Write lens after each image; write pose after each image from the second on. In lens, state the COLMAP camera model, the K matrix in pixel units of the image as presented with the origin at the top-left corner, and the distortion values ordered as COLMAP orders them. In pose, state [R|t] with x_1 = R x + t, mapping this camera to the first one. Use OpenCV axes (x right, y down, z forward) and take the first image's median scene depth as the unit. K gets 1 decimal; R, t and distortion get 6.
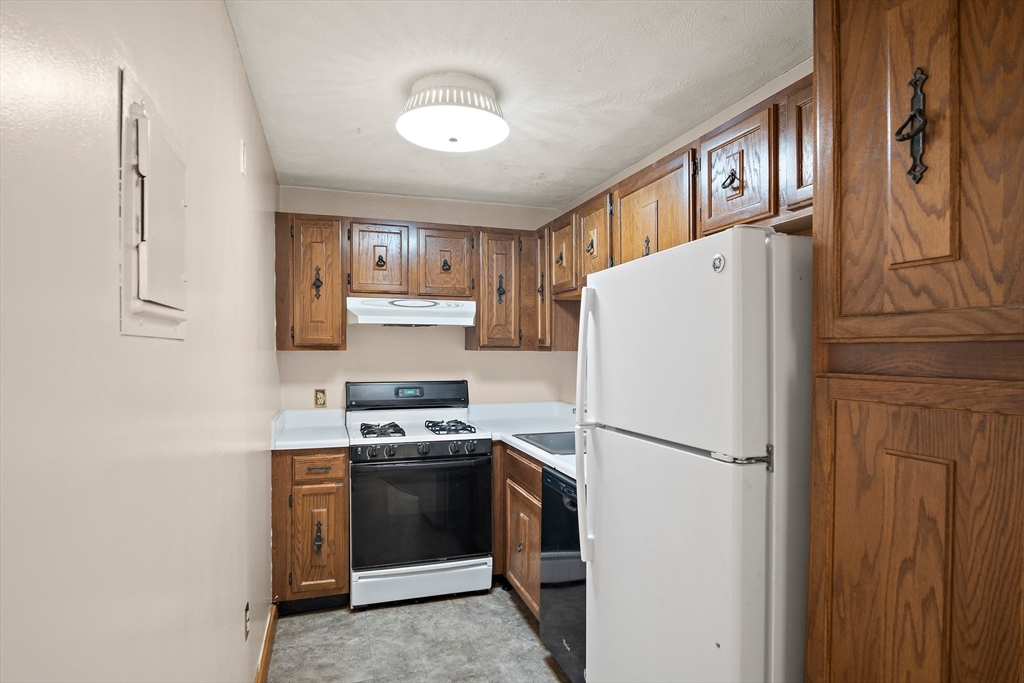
lens RADIAL K [[552.1, 0, 514.1], [0, 552.1, 356.6], [0, 0, 1]] dist [-0.034238, 0.000371]
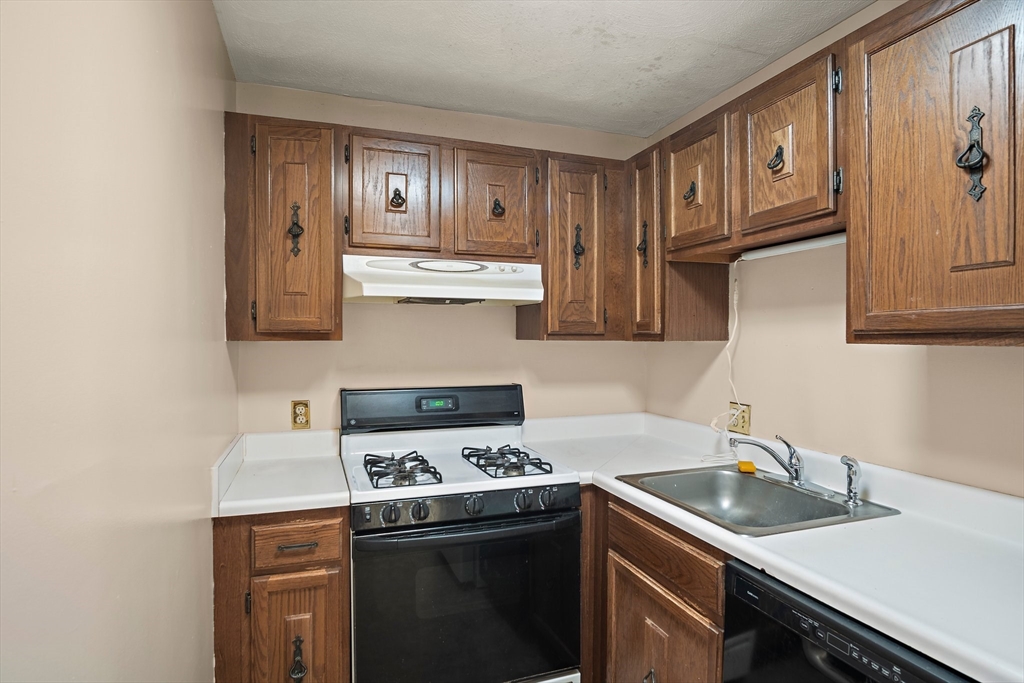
lens RADIAL K [[547.8, 0, 512.1], [0, 547.8, 347.4], [0, 0, 1]] dist [-0.037562, 0.010623]
pose [[0.999719, -0.001157, 0.023684, -0.131960], [0.001097, 0.999996, 0.002563, -0.004938], [-0.023687, -0.002536, 0.999716, 0.391467]]
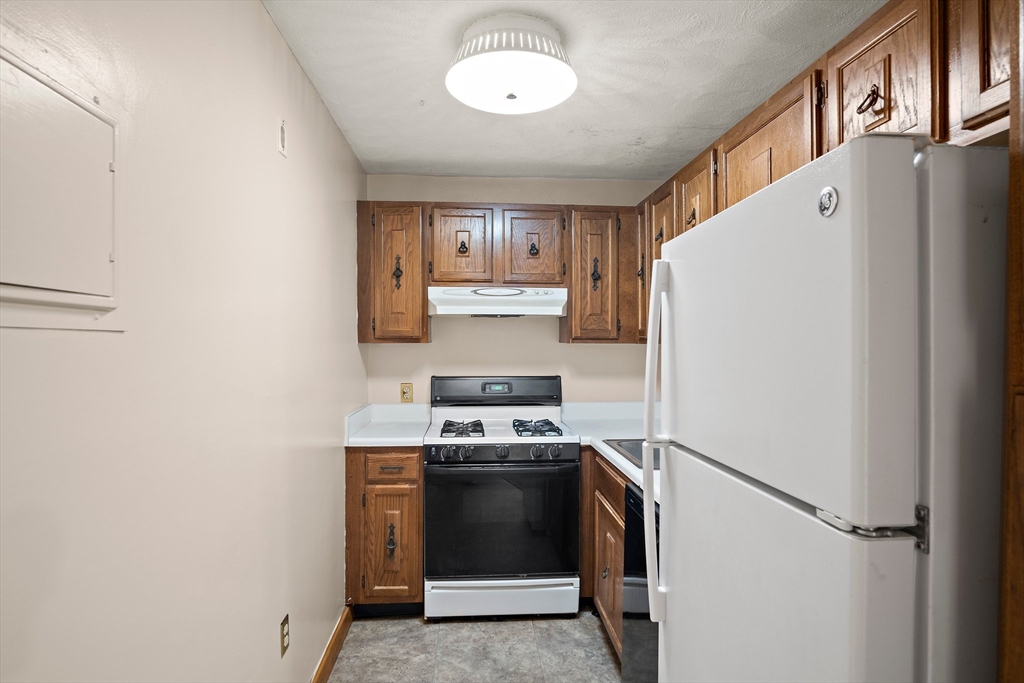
lens RADIAL K [[547.8, 0, 512.1], [0, 547.8, 347.4], [0, 0, 1]] dist [-0.037562, 0.010623]
pose [[0.969421, 0.002479, -0.245392, 0.068873], [-0.003066, 0.999993, -0.002009, -0.002302], [0.245386, 0.002699, 0.969422, 0.127094]]
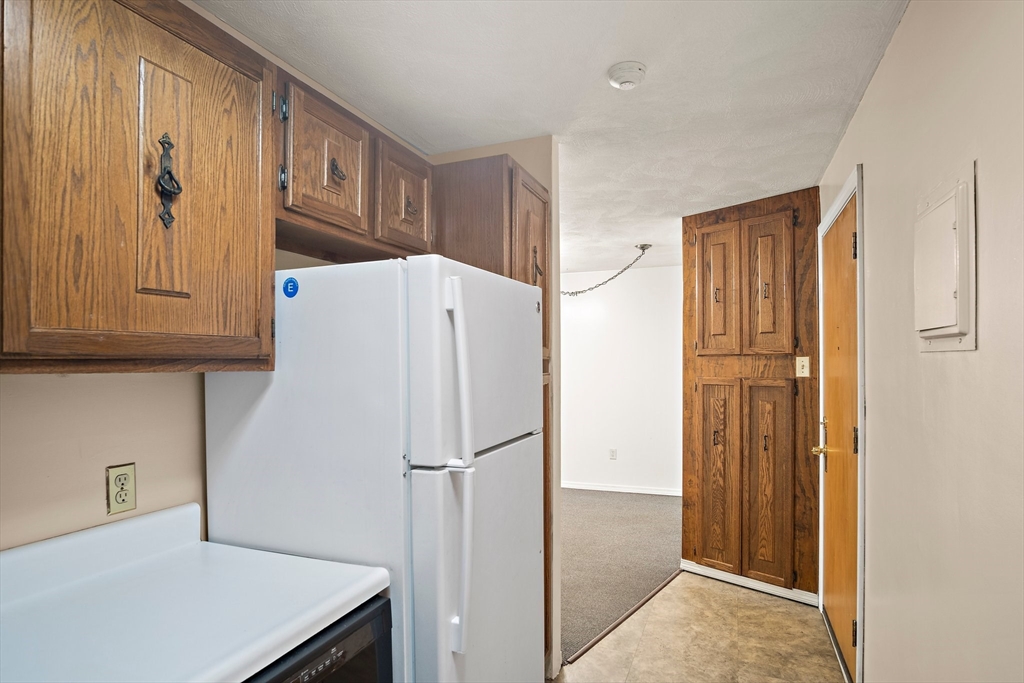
lens RADIAL K [[547.8, 0, 512.1], [0, 547.8, 347.4], [0, 0, 1]] dist [-0.037562, 0.010623]
pose [[-0.769908, 0.009335, 0.638086, -0.218598], [0.003698, 0.999941, -0.010167, -0.016427], [-0.638144, -0.005468, -0.769898, 0.855042]]
